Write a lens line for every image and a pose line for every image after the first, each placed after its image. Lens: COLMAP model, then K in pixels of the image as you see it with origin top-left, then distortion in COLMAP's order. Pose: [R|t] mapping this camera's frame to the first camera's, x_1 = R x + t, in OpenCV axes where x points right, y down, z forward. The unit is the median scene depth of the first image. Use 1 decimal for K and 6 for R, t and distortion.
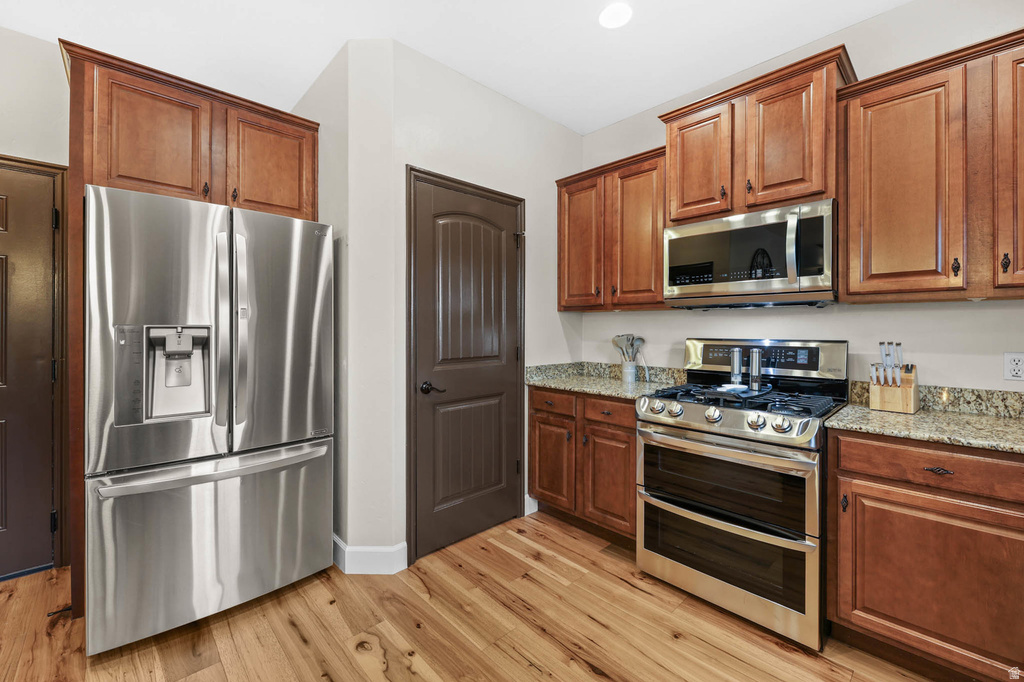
lens RADIAL K [[419.6, 0, 491.6], [0, 419.6, 331.5], [0, 0, 1]] dist [-0.006381, -0.001622]
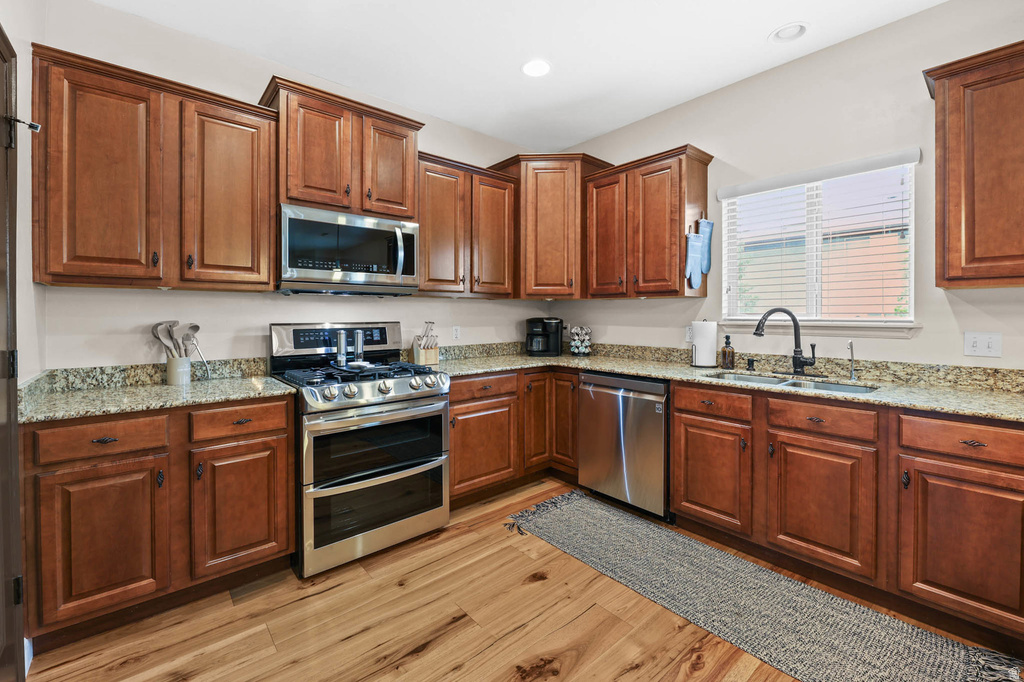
lens RADIAL K [[419.6, 0, 526.0], [0, 419.6, 316.9], [0, 0, 1]] dist [-0.006381, -0.001622]
pose [[0.006092, -0.005835, 0.999964, -0.563172], [0.008632, 0.999946, 0.005782, 0.000756], [-0.999944, 0.008597, 0.006142, 0.527658]]
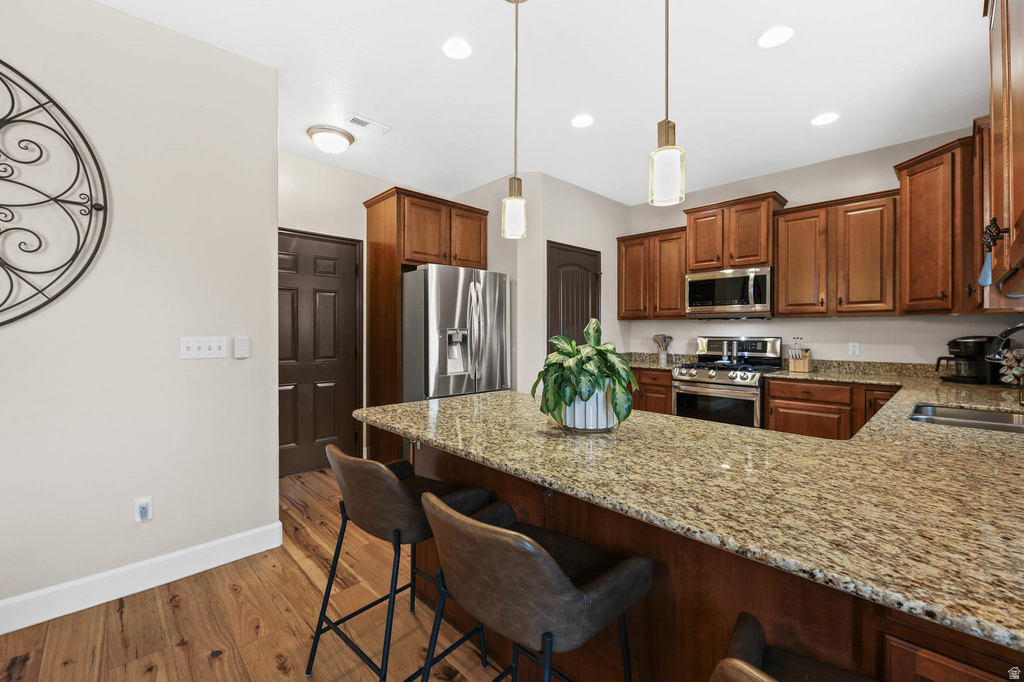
lens RADIAL K [[419.6, 0, 518.6], [0, 419.6, 333.2], [0, 0, 1]] dist [-0.006381, -0.001622]
pose [[0.999150, 0.001069, 0.041198, -0.413763], [-0.000990, 0.999998, -0.001936, 0.008283], [-0.041200, 0.001894, 0.999149, -0.834356]]
